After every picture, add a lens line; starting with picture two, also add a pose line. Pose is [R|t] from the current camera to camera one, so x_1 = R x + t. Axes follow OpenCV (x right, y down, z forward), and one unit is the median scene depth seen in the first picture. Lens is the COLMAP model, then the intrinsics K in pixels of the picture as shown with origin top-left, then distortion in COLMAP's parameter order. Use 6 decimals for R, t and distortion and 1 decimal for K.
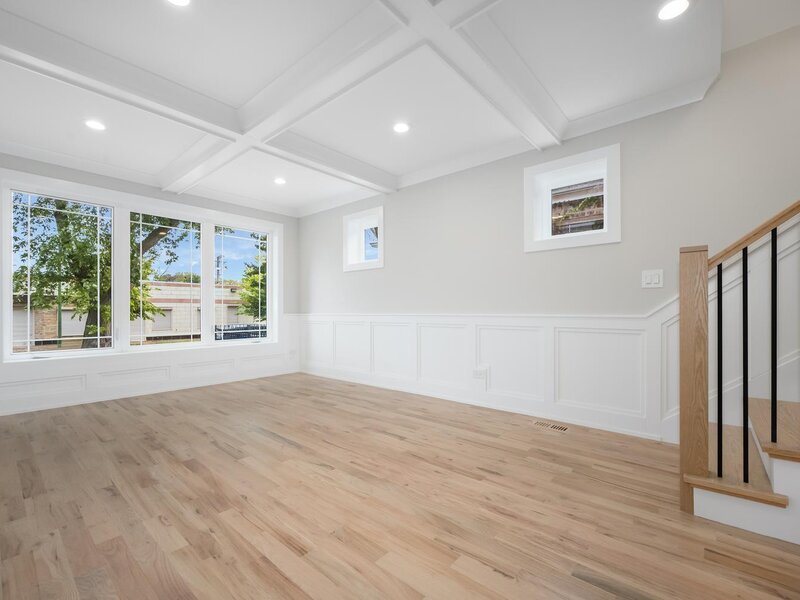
lens RADIAL K [[366.4, 0, 399.4], [0, 366.4, 311.0], [0, 0, 1]] dist [-0.002503, -0.000565]
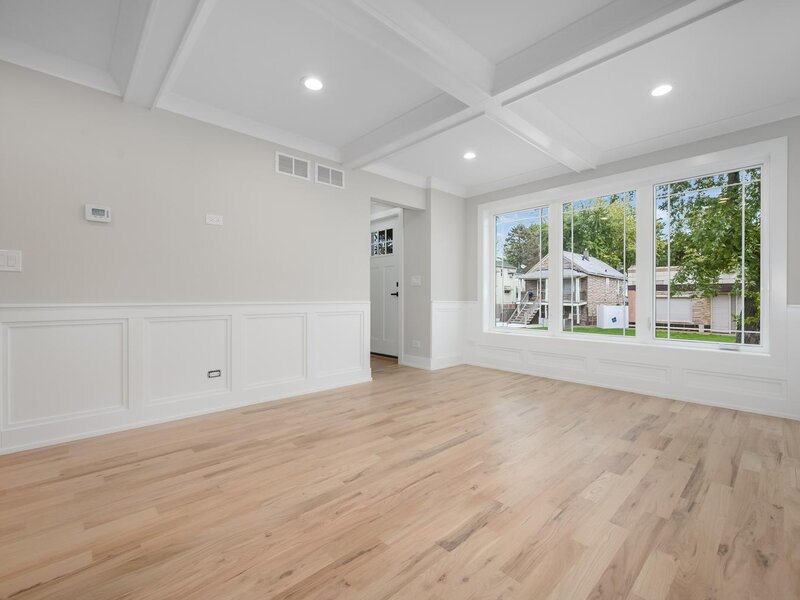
lens RADIAL K [[357.1, 0, 400.0], [0, 357.1, 300.0], [0, 0, 1]] dist [-0.001137, 0.000210]
pose [[-0.104279, 0.009285, -0.994505, 0.552609], [-0.004490, 0.999942, 0.009806, -0.005802], [0.994538, 0.005488, -0.104231, 1.051226]]
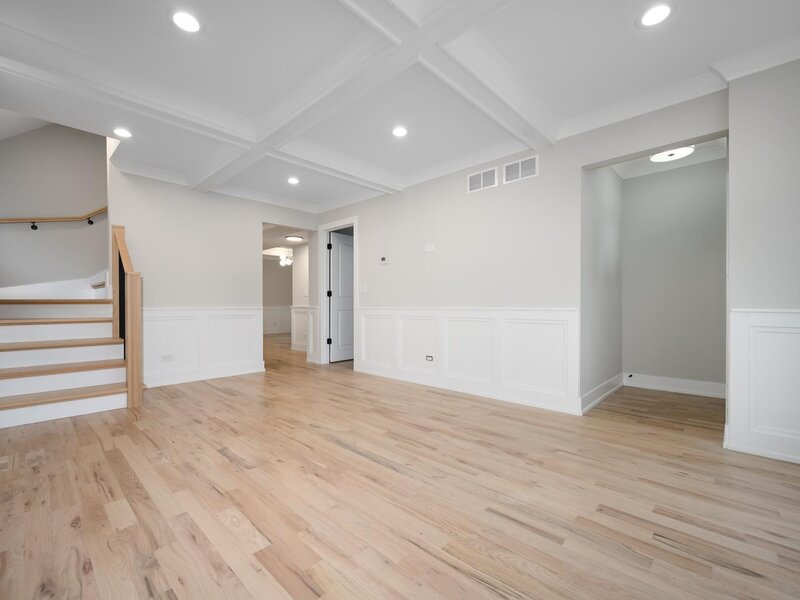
lens RADIAL K [[357.1, 0, 400.0], [0, 357.1, 300.0], [0, 0, 1]] dist [-0.001137, 0.000210]
pose [[-0.999051, 0.005481, 0.043207, -0.484786], [0.005094, 0.999946, -0.009063, -0.000345], [-0.043255, -0.008835, -0.999025, 1.961300]]
